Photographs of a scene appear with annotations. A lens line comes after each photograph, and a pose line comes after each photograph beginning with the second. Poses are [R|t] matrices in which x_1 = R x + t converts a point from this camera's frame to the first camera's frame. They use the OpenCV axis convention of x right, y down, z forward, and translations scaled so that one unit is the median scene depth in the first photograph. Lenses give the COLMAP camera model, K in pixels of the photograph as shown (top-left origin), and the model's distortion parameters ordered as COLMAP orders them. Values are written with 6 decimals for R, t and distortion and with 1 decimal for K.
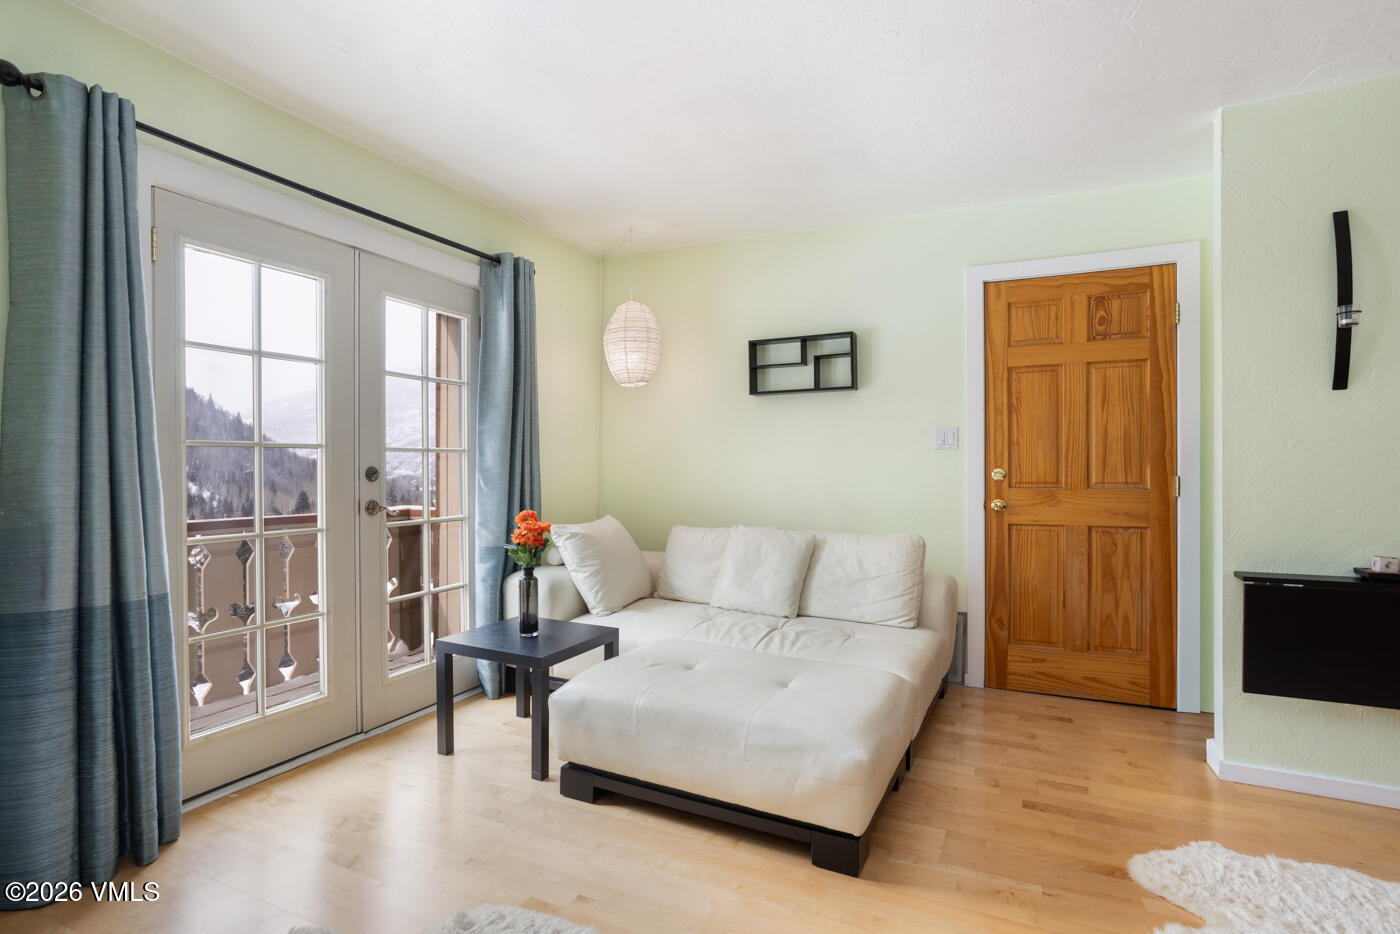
lens RADIAL K [[708.2, 0, 693.3], [0, 708.2, 473.0], [0, 0, 1]] dist [-0.037614, 0.031396]
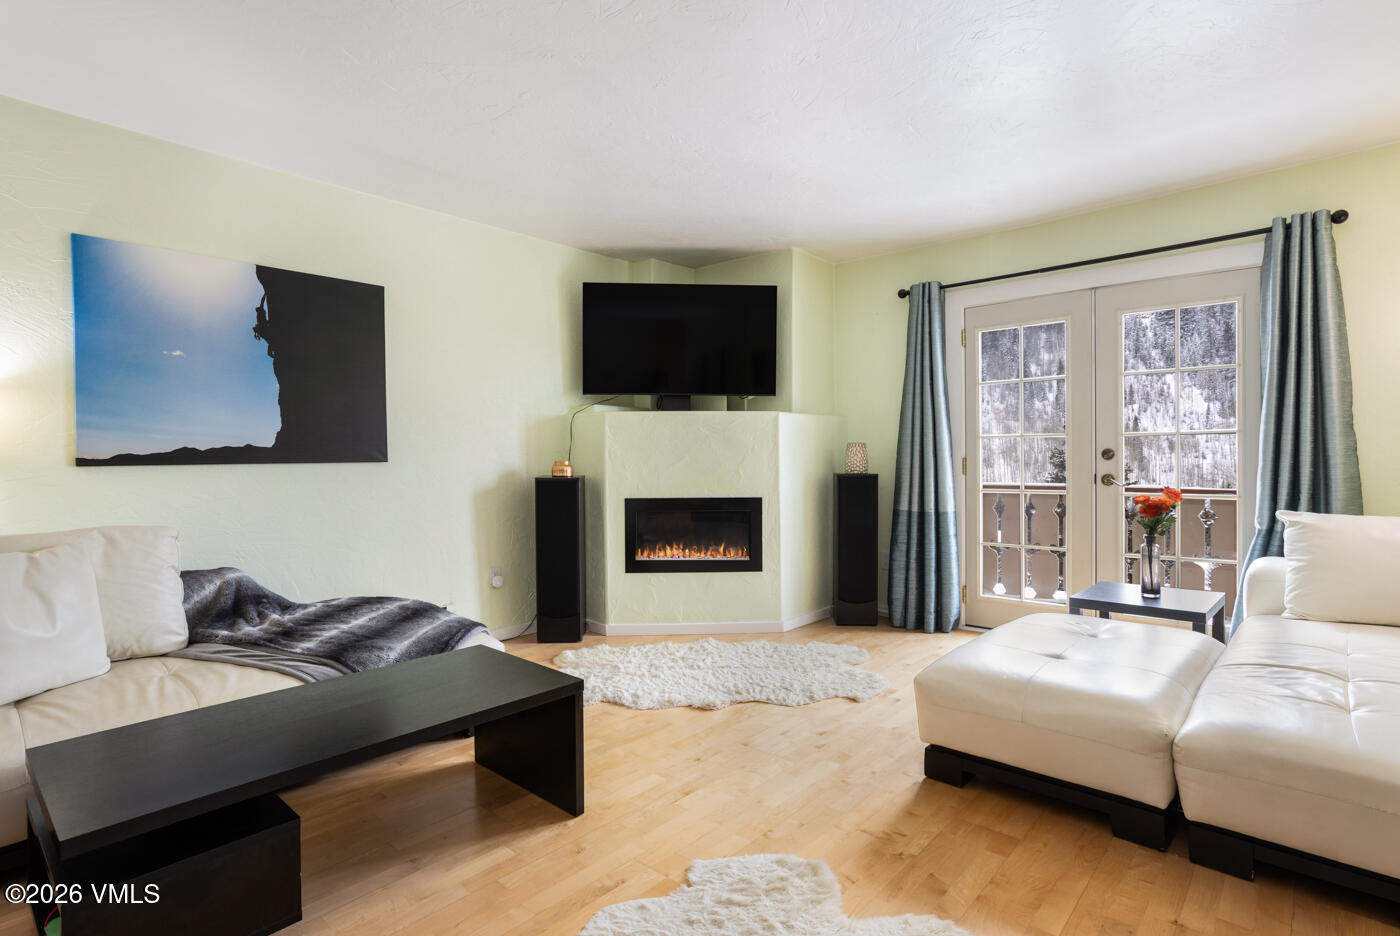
lens RADIAL K [[696.4, 0, 700.0], [0, 696.4, 468.0], [0, 0, 1]] dist [-0.055450, 0.041662]
pose [[-0.260055, 0.017685, -0.965432, 0.886007], [-0.000188, 0.999831, 0.018366, 0.003422], [0.965594, 0.004958, -0.260008, 0.535819]]
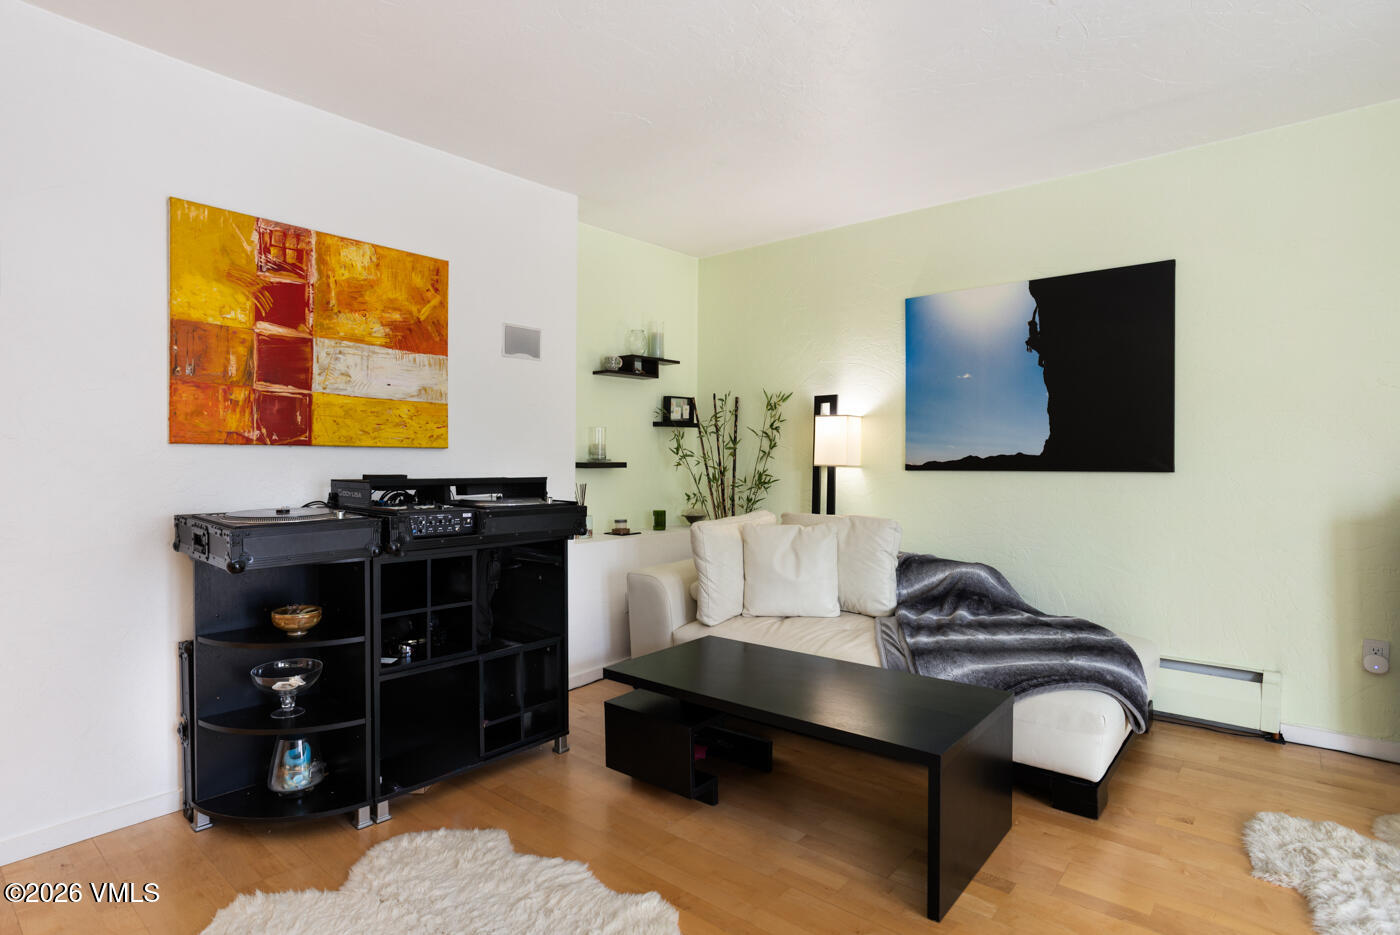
lens RADIAL K [[733.4, 0, 706.0], [0, 733.4, 461.5], [0, 0, 1]] dist [0.000665, 0.001845]
pose [[-0.978776, -0.000918, 0.204933, 0.356528], [0.001188, 0.999948, 0.010152, -0.010553], [-0.204932, 0.010180, -0.978723, 0.832745]]
